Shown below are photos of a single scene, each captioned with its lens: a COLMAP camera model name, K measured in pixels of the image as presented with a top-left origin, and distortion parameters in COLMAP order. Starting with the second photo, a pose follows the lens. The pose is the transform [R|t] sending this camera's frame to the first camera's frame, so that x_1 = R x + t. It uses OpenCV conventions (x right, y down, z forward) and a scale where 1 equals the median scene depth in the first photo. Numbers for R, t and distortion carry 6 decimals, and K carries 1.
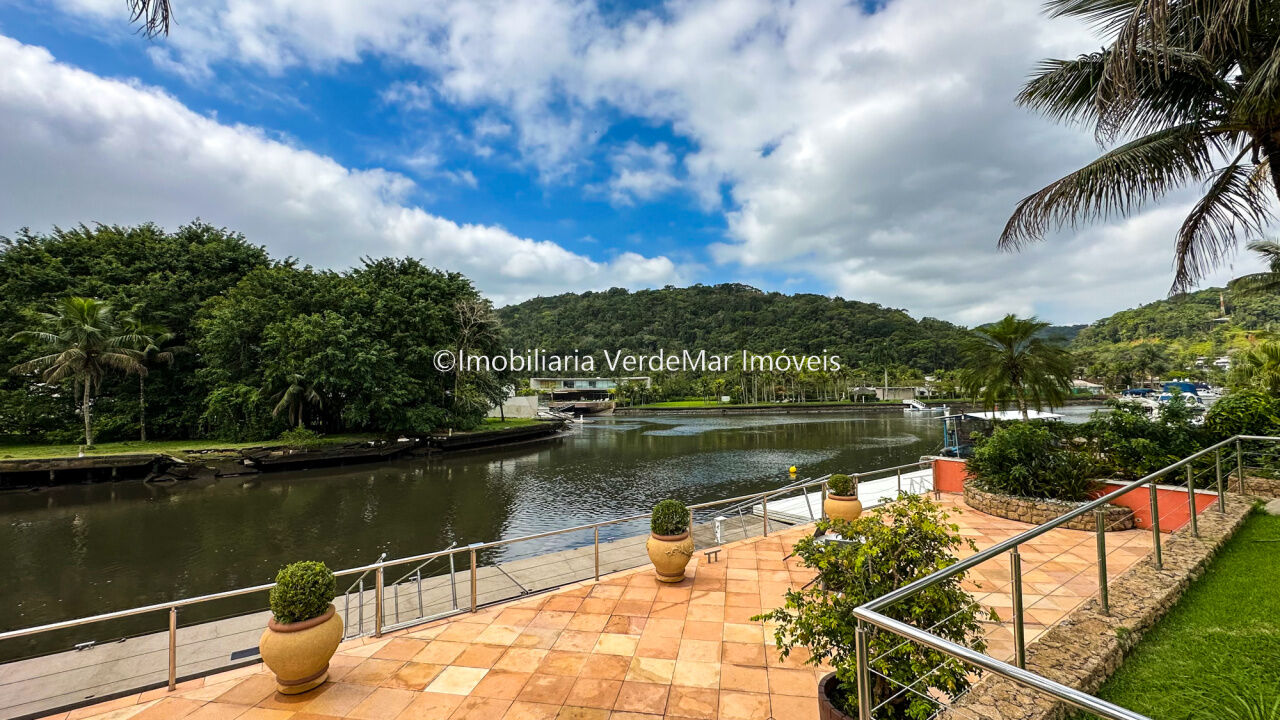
lens RADIAL K [[510.1, 0, 635.0], [0, 510.1, 369.1], [0, 0, 1]] dist [-0.000617, 0.000792]
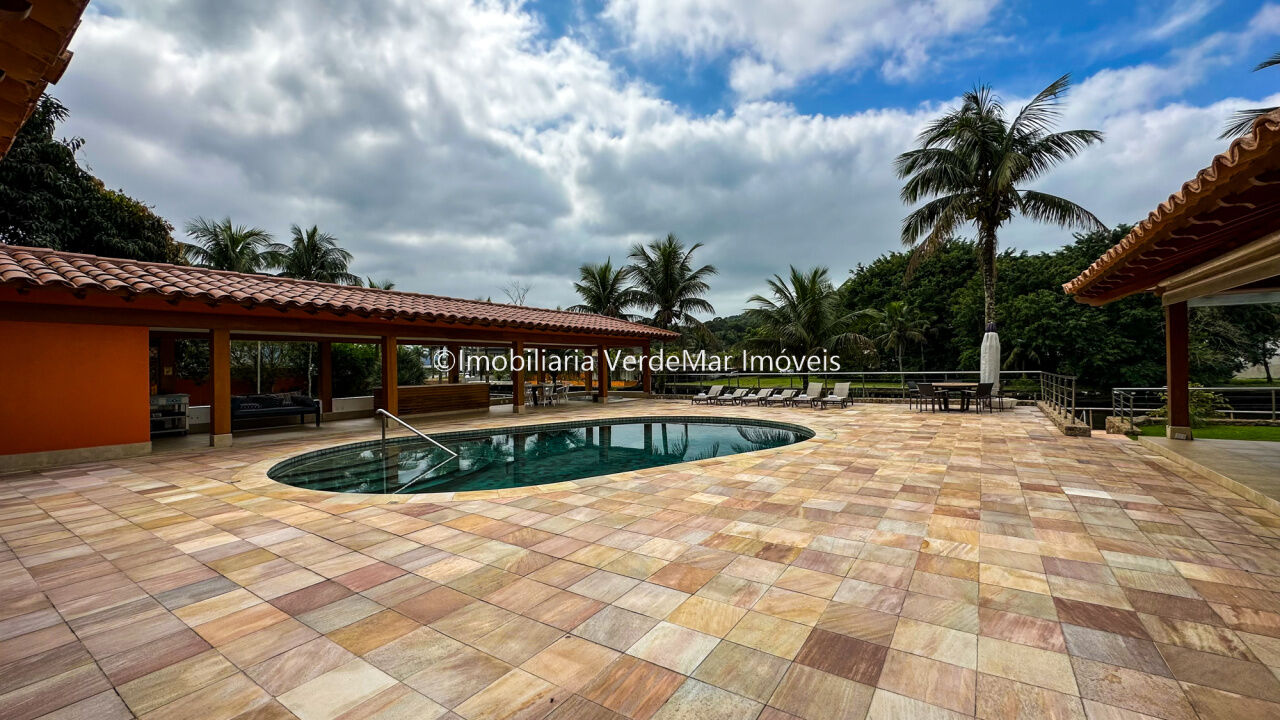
lens RADIAL K [[510.1, 0, 637.4], [0, 510.1, 351.6], [0, 0, 1]] dist [-0.000617, 0.000792]
pose [[0.337605, -0.011506, -0.941217, 0.083901], [0.056925, 0.998345, 0.008214, -0.007862], [0.939565, -0.056352, 0.337702, -0.128350]]
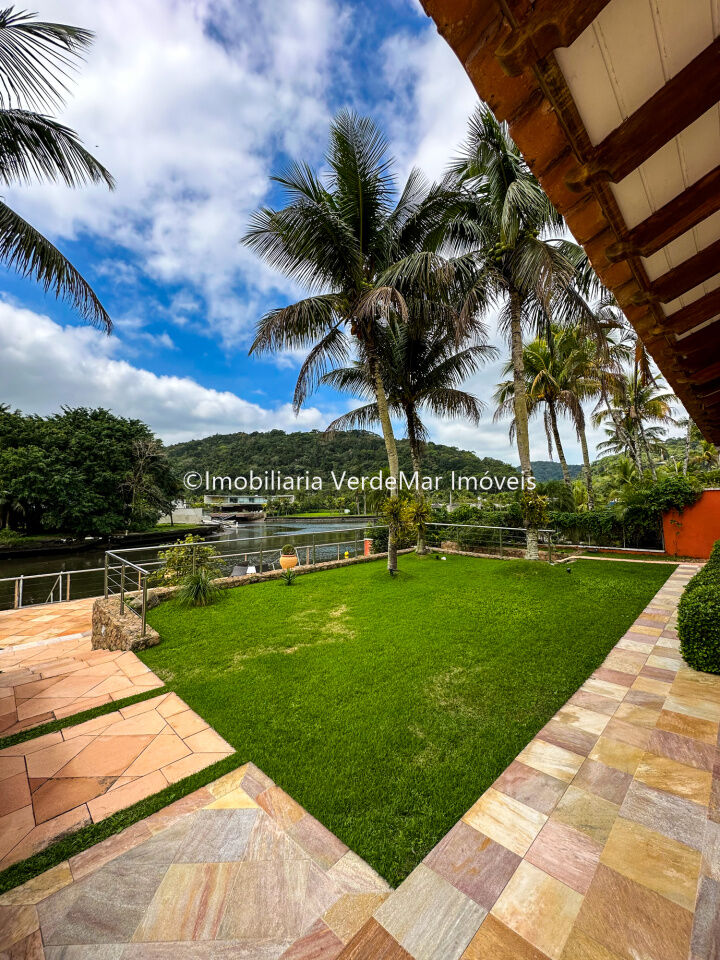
lens RADIAL K [[382.5, 0, 358.9], [0, 382.5, 484.6], [0, 0, 1]] dist [-0.000716, 0.000830]
pose [[0.988925, 0.014165, 0.147737, 0.039286], [-0.012192, 0.999824, -0.014256, -0.001105], [-0.147913, 0.012297, 0.988924, -0.049787]]
